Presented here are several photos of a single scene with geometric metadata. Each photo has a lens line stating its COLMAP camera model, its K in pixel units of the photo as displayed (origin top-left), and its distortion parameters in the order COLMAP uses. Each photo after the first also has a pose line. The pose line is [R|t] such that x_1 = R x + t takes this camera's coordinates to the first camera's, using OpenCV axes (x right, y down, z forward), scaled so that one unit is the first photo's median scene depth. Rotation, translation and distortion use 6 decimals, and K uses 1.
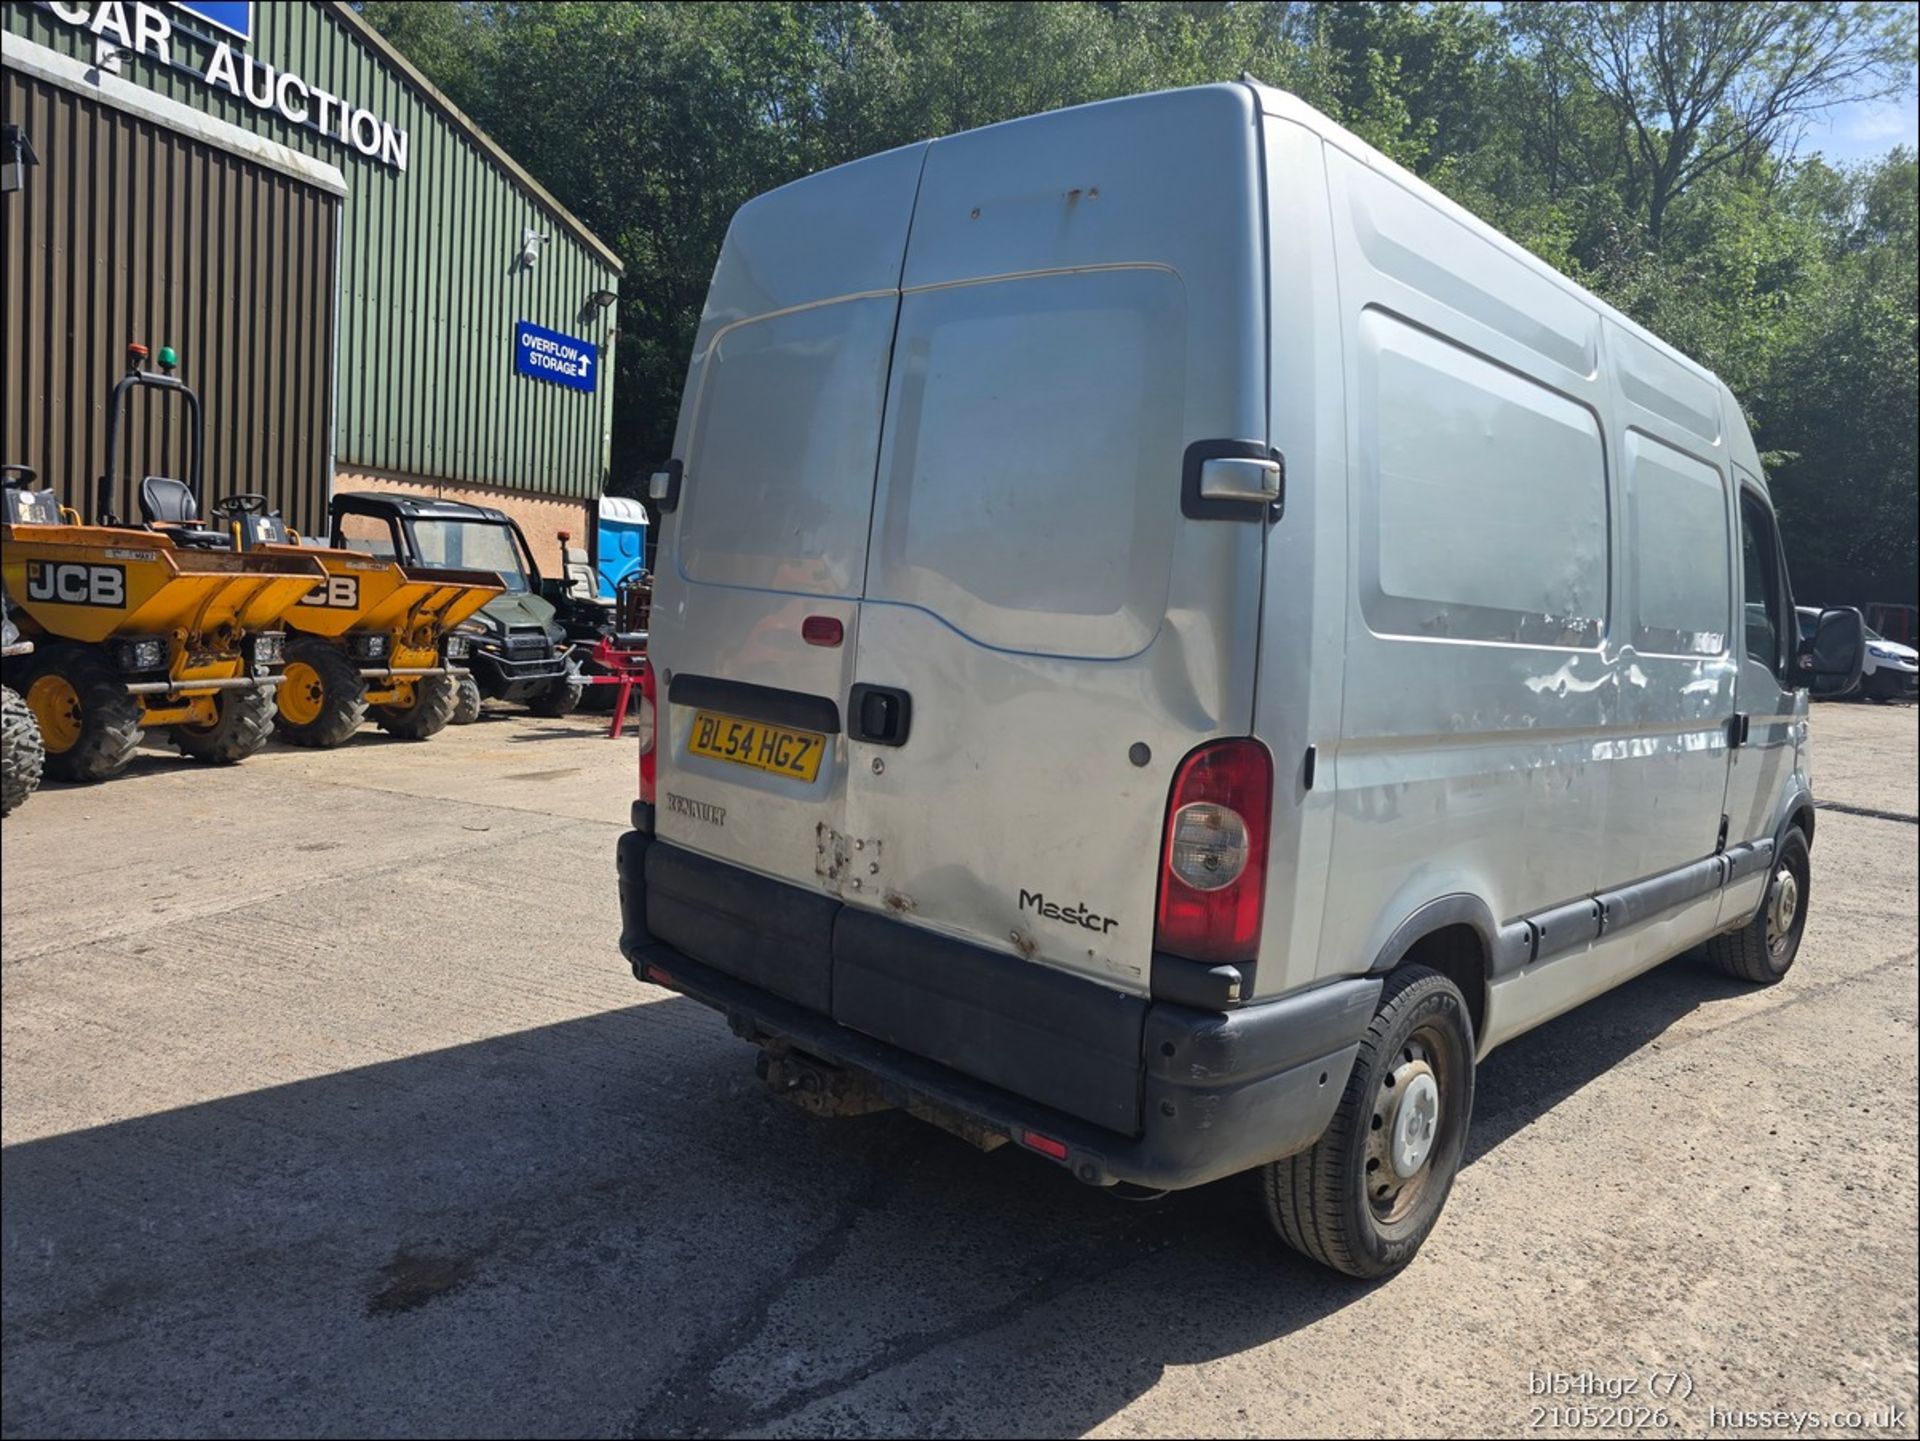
lens RADIAL K [[1275.0, 0, 963.7], [0, 1275.0, 681.3], [0, 0, 1]] dist [0.046603, -0.037866]
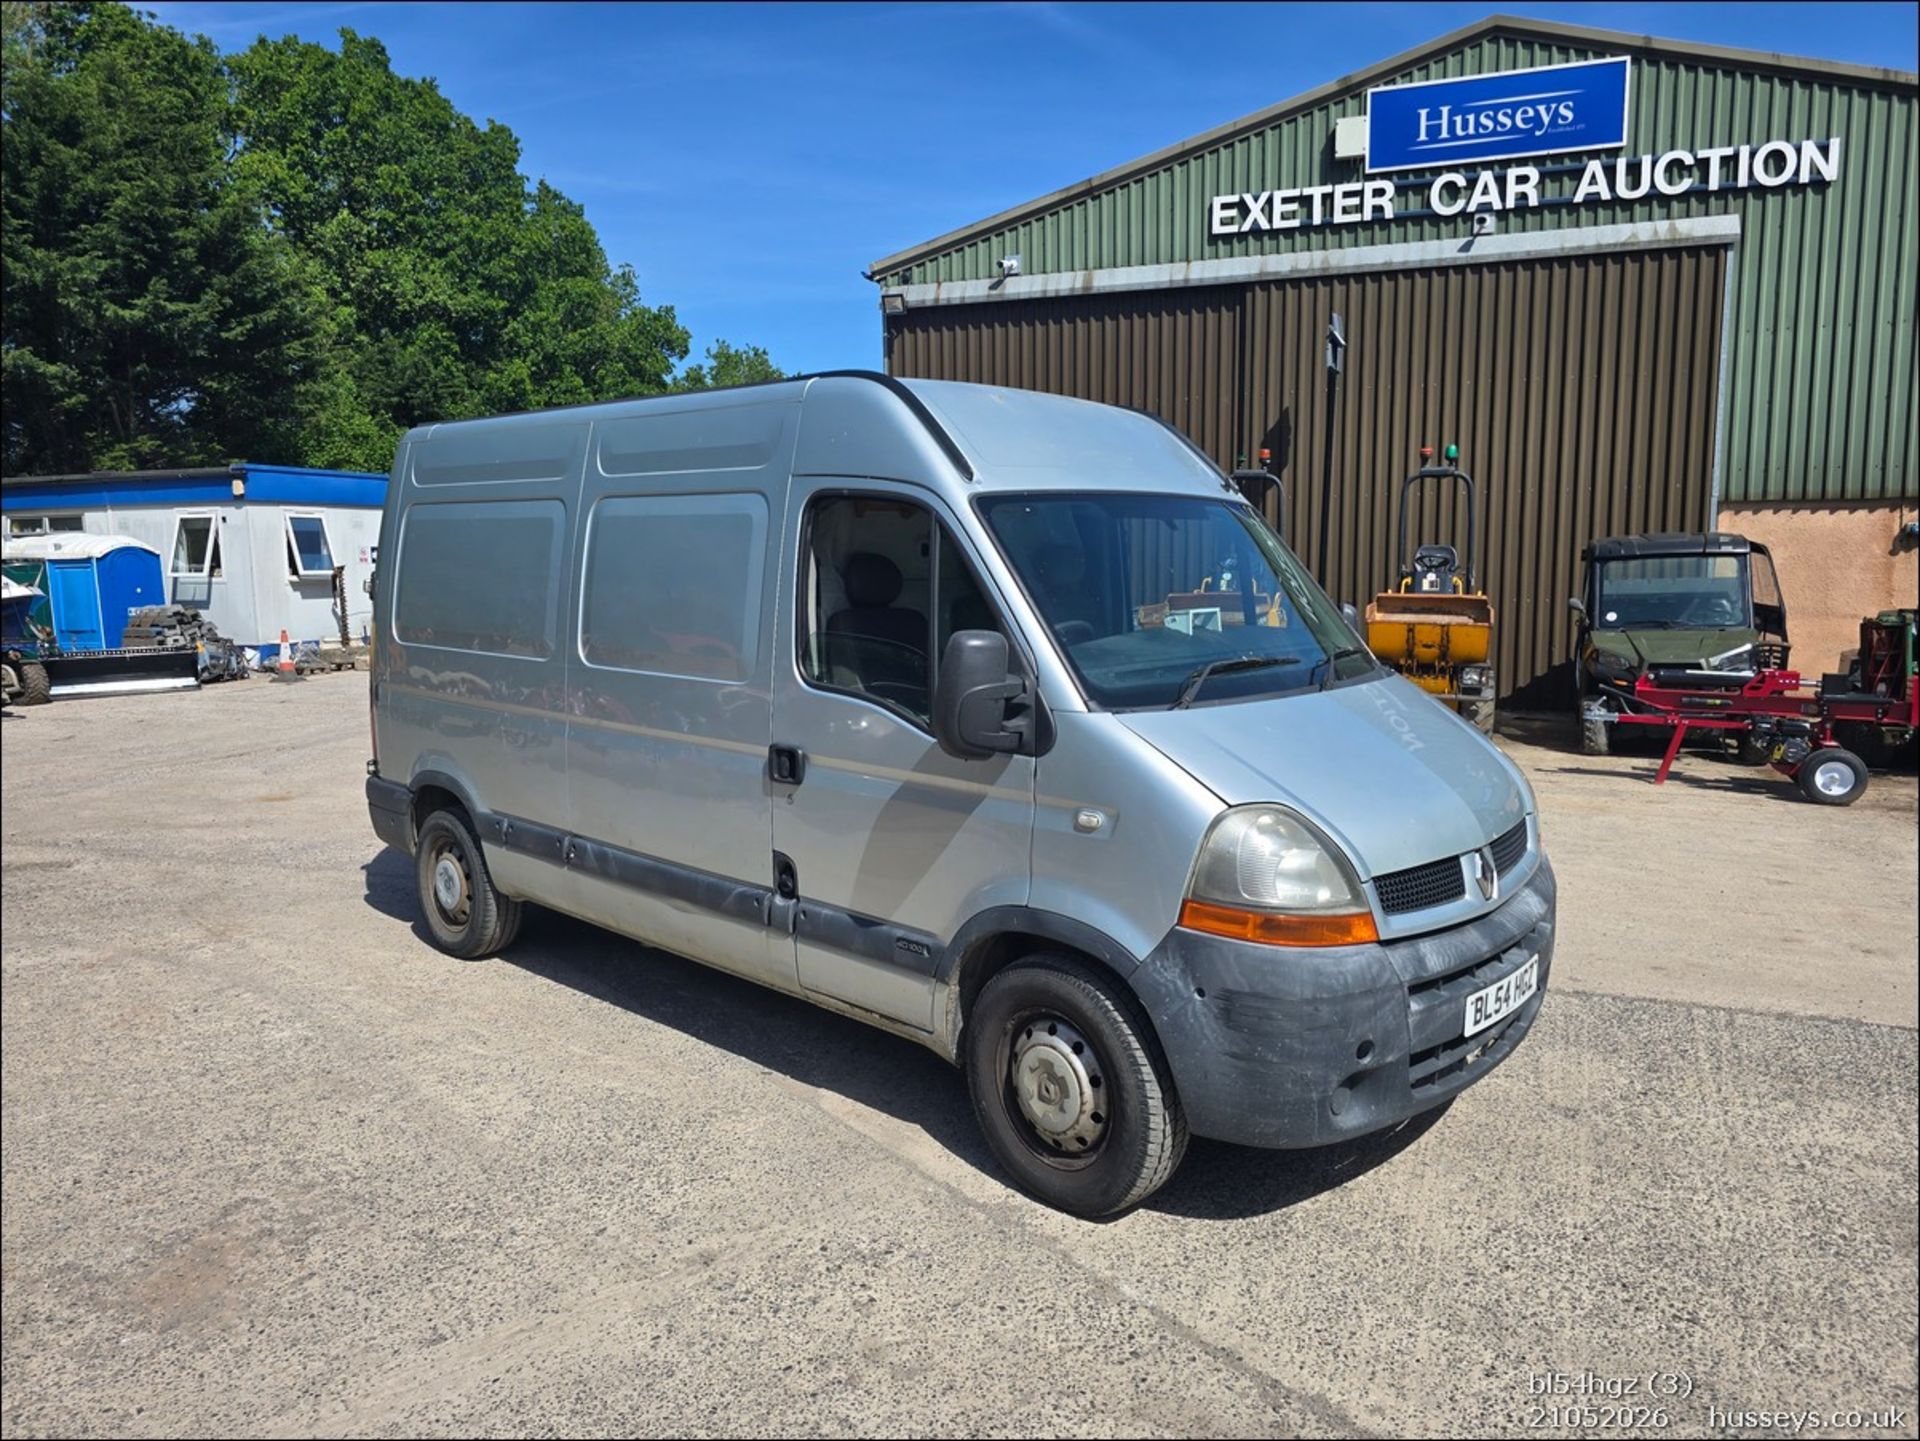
lens RADIAL K [[1275.0, 0, 963.7], [0, 1275.0, 681.3], [0, 0, 1]] dist [0.046603, -0.037866]
pose [[0.019699, 0.028452, -0.999401, 0.627315], [-0.063106, 0.997637, 0.027158, -0.021792], [0.997812, 0.062534, 0.021448, 0.460075]]
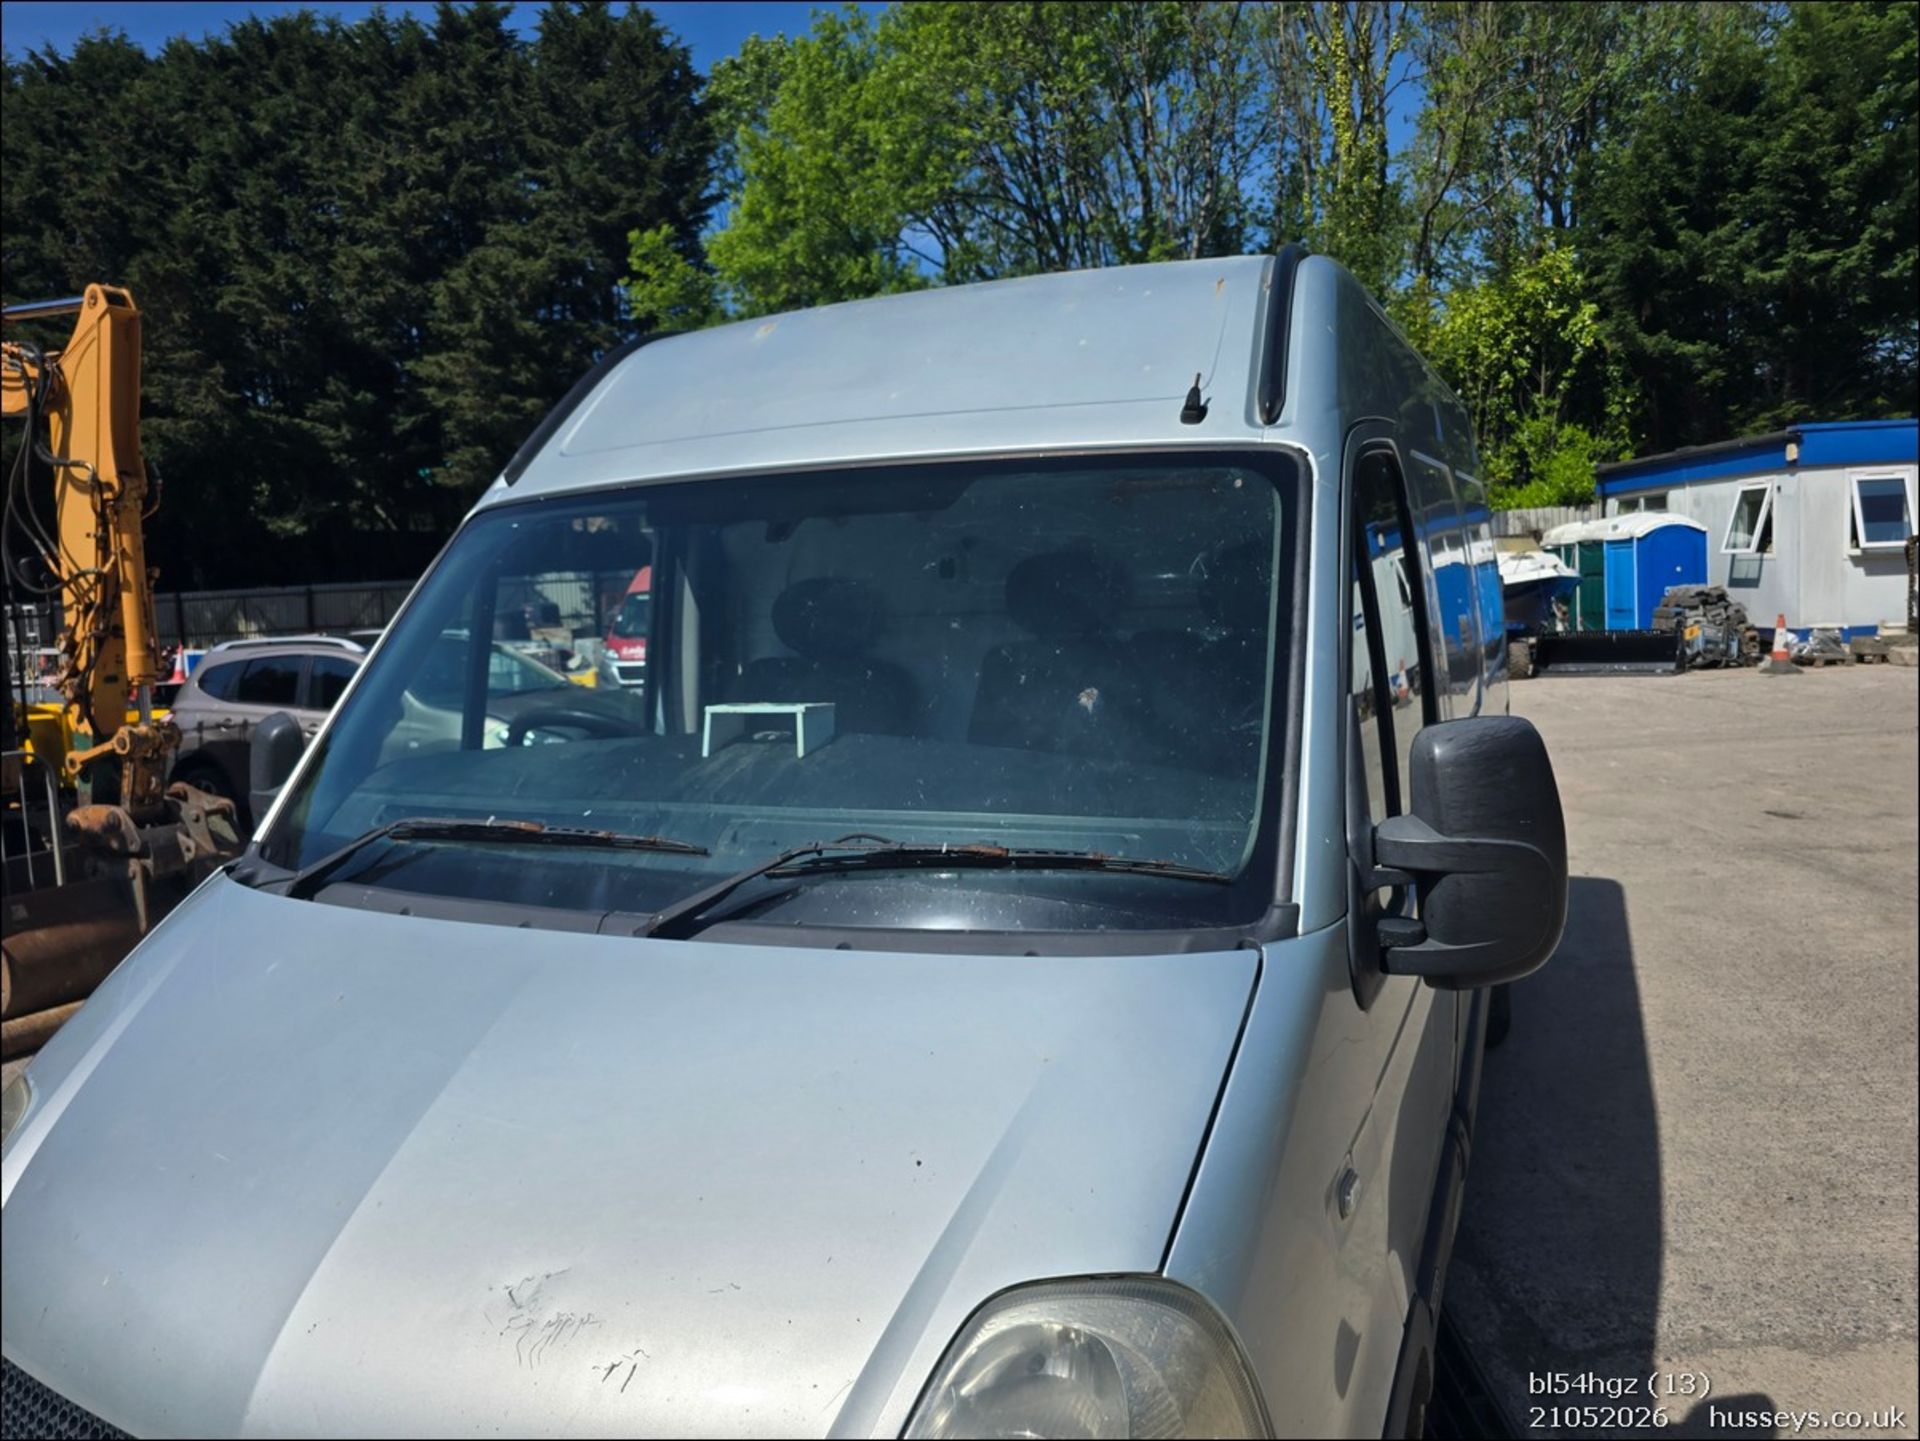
lens RADIAL K [[1331.8, 0, 996.5], [0, 1331.8, 677.0], [0, 0, 1]] dist [0.007256, -0.006352]
pose [[-0.936591, 0.000152, -0.350424, 0.285298], [-0.046989, 0.990914, 0.126019, -0.067176], [0.347260, 0.134494, -0.928074, 0.723702]]
